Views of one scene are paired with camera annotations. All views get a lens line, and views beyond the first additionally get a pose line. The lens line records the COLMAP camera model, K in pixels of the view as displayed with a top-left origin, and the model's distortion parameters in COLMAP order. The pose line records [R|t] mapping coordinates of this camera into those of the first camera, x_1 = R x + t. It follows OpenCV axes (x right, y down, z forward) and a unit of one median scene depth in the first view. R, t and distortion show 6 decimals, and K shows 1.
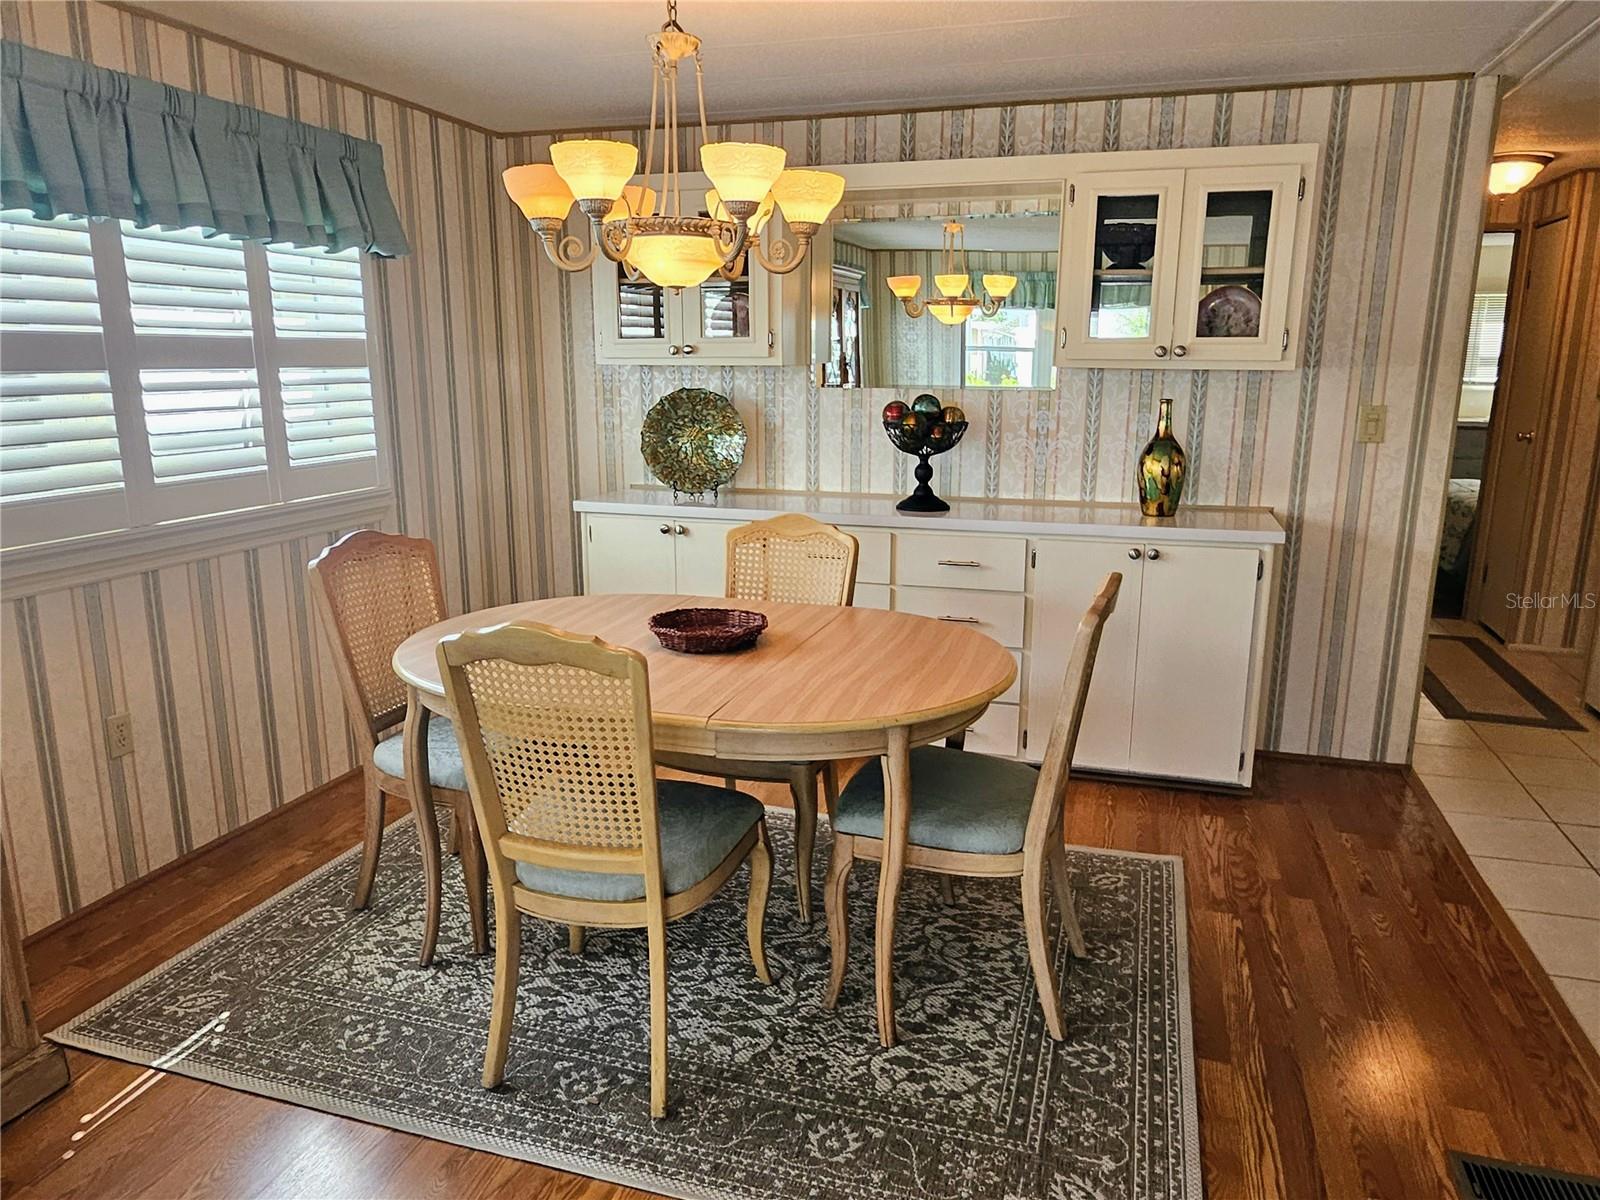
lens RADIAL K [[1084.3, 0, 807.5], [0, 1084.3, 598.5], [0, 0, 1]] dist [0.001172, 0.002537]
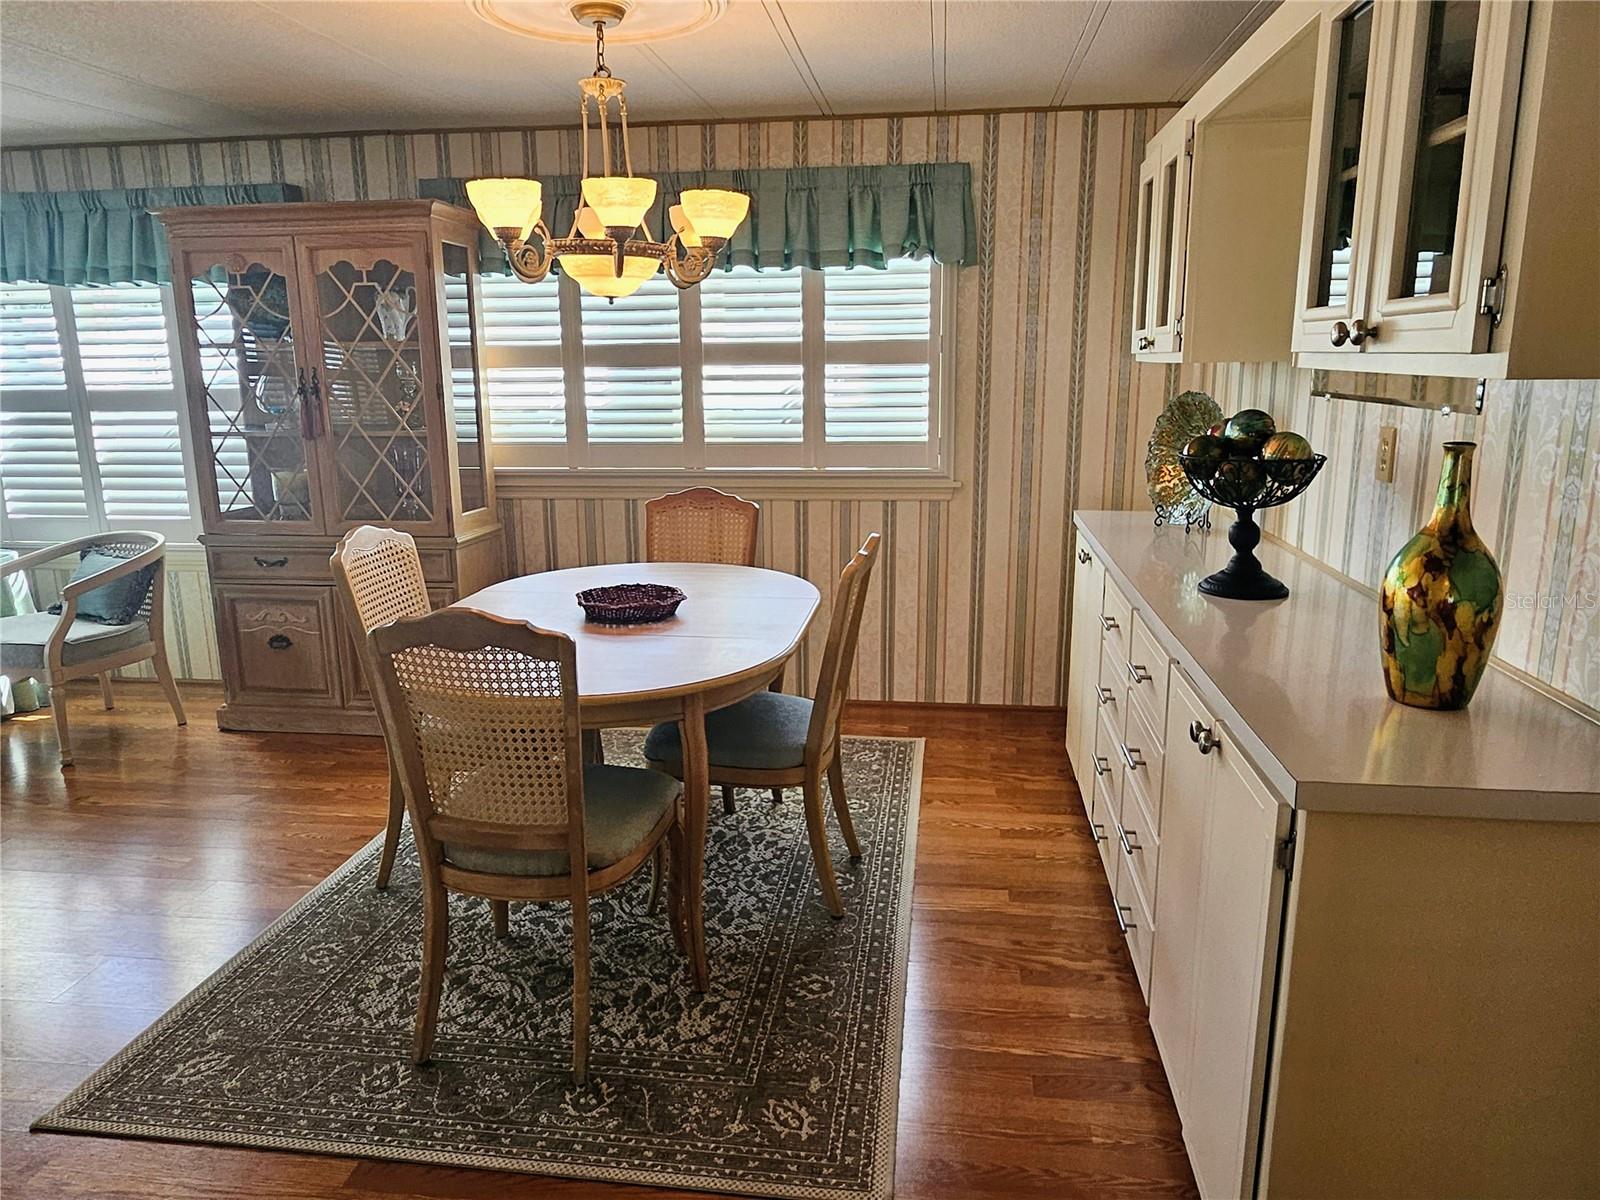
lens RADIAL K [[1084.3, 0, 805.2], [0, 1084.3, 600.0], [0, 0, 1]] dist [0.001172, 0.002537]
pose [[0.169168, 0.213478, -0.962190, 0.828112], [-0.203372, 0.962811, 0.177860, -0.171637], [0.964376, 0.165594, 0.206293, 0.774057]]
